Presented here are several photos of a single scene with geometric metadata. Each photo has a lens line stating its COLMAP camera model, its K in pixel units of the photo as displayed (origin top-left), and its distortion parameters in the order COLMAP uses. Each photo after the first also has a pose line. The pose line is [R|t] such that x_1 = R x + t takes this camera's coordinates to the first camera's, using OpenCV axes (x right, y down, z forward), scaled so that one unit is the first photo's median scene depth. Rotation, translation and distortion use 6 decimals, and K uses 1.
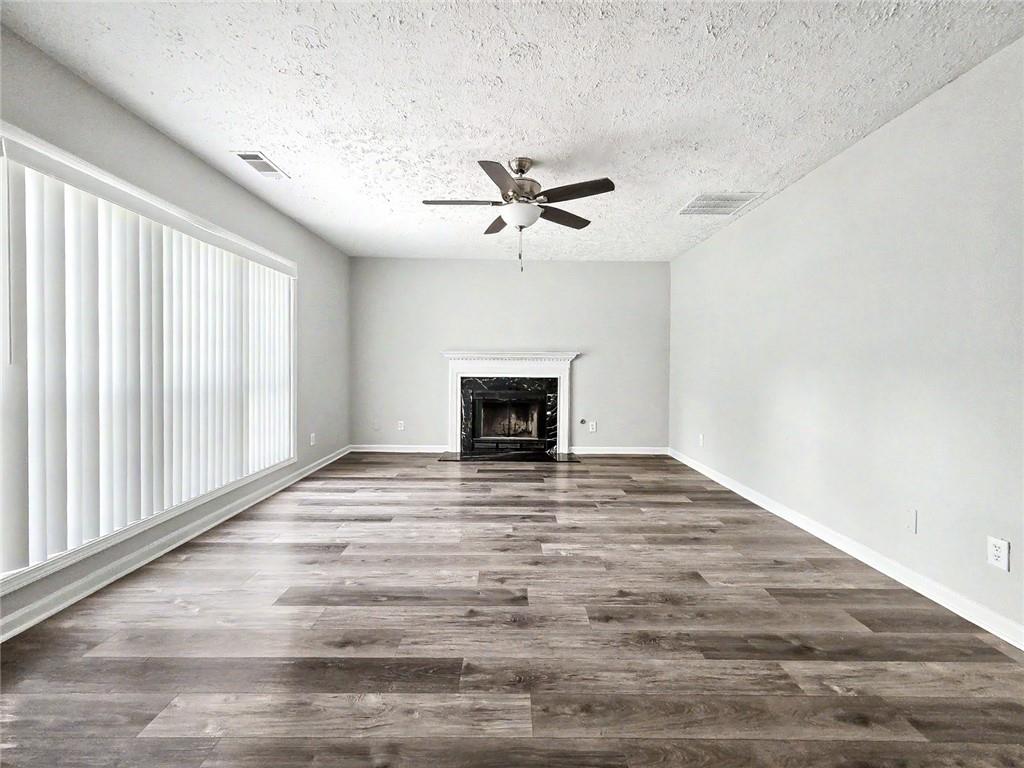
lens RADIAL K [[425.3, 0, 509.0], [0, 425.3, 374.2], [0, 0, 1]] dist [-0.001090, -0.000086]
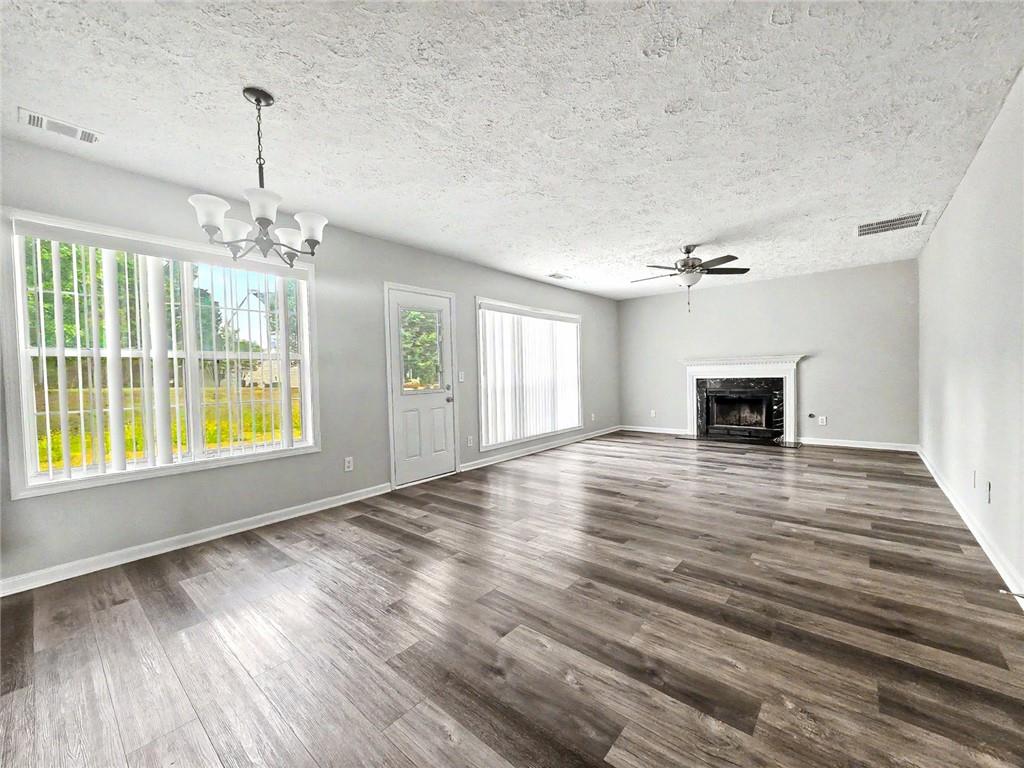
lens RADIAL K [[408.4, 0, 512.0], [0, 408.4, 384.0], [0, 0, 1]] dist [0.000365, 0.000026]
pose [[0.758446, -0.014712, -0.651570, 0.348362], [0.019303, 0.999814, -0.000105, 0.014847], [0.651450, -0.012498, 0.758588, -0.429853]]
